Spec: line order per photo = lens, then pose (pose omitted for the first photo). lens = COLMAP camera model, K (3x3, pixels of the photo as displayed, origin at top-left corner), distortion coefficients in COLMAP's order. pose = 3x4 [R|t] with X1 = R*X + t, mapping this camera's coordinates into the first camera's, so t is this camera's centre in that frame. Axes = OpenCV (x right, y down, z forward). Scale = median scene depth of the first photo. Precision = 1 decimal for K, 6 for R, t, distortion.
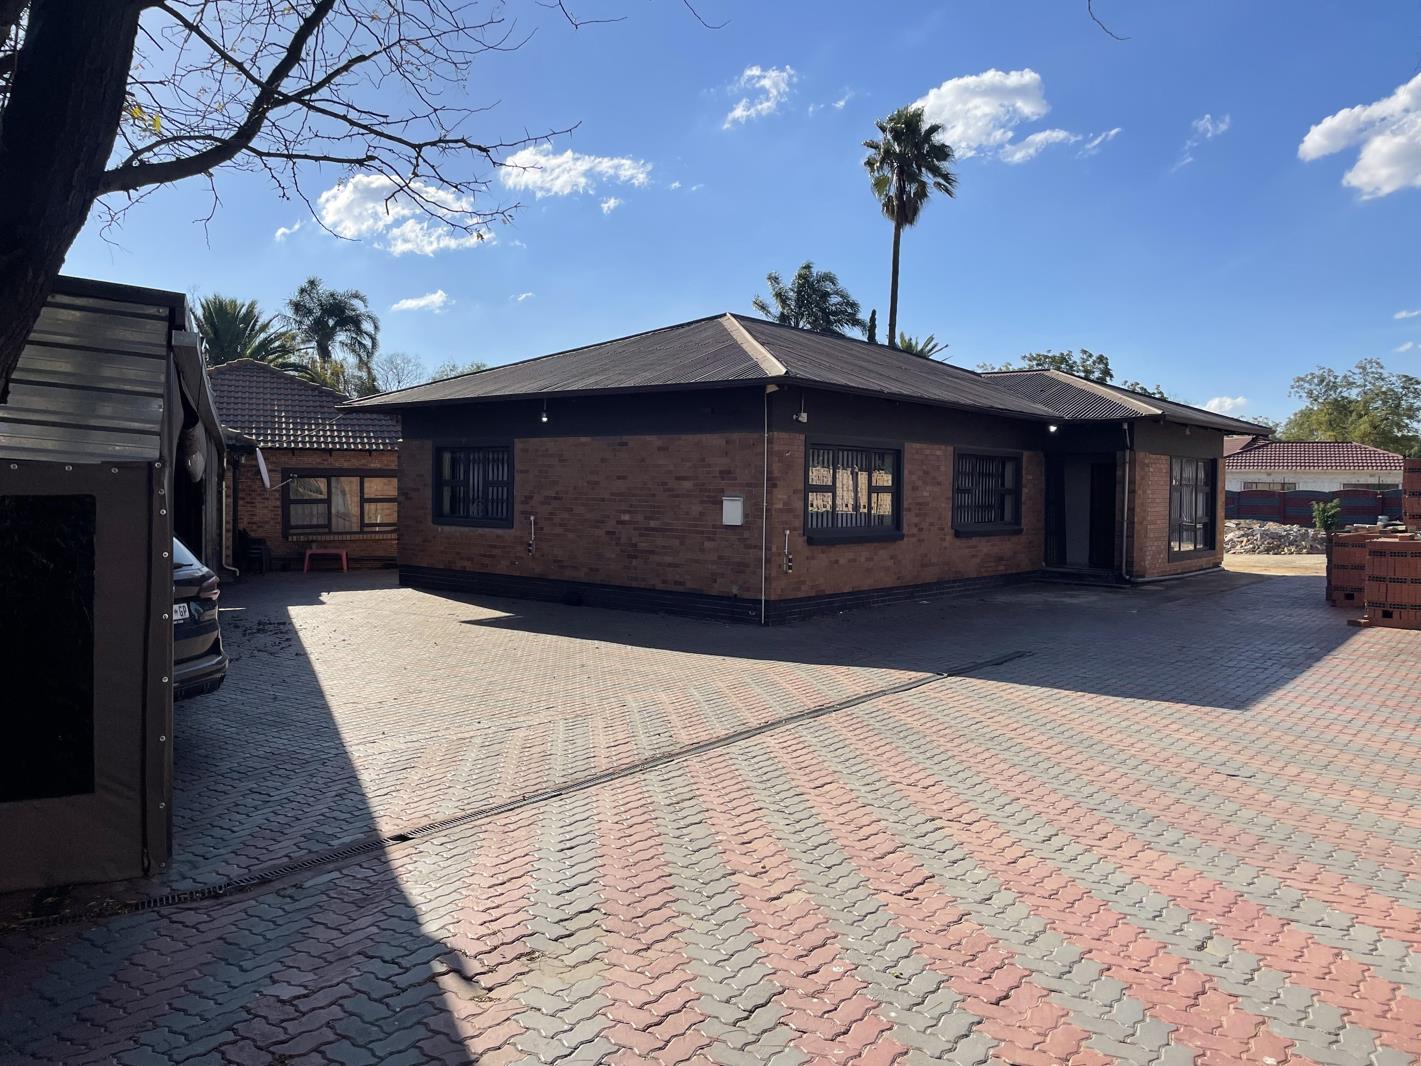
lens RADIAL K [[1048.9, 0, 707.9], [0, 1048.9, 529.7], [0, 0, 1]] dist [0.026945, -0.034712]
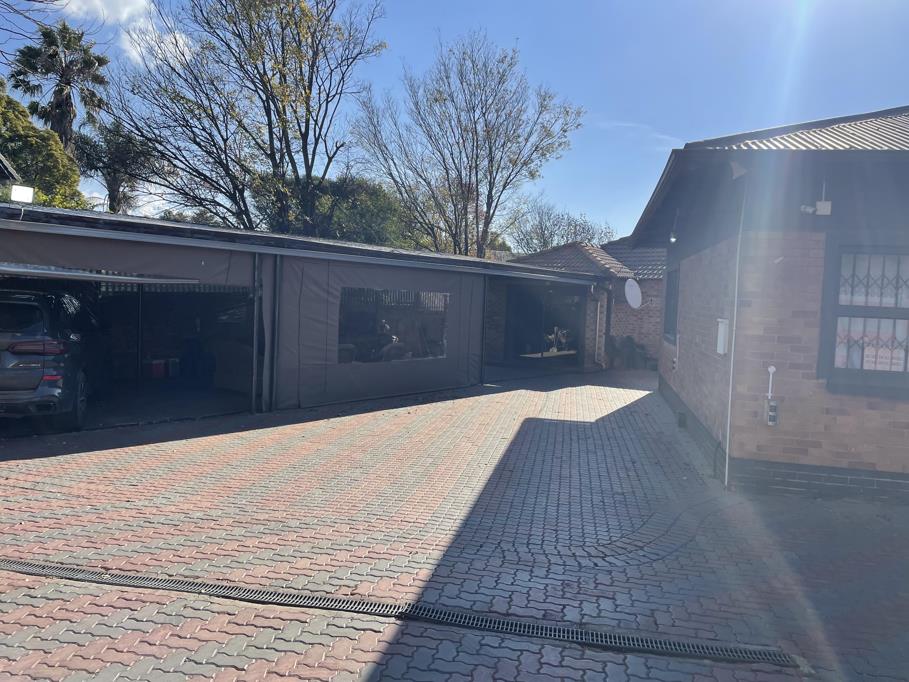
lens RADIAL K [[671.0, 0, 454.5], [0, 671.0, 340.8], [0, 0, 1]] dist [0.026945, -0.034712]
pose [[0.502422, 0.066439, -0.862066, 0.345497], [-0.071476, 0.996822, 0.035168, -0.017095], [0.861663, 0.043948, 0.505574, 0.547740]]
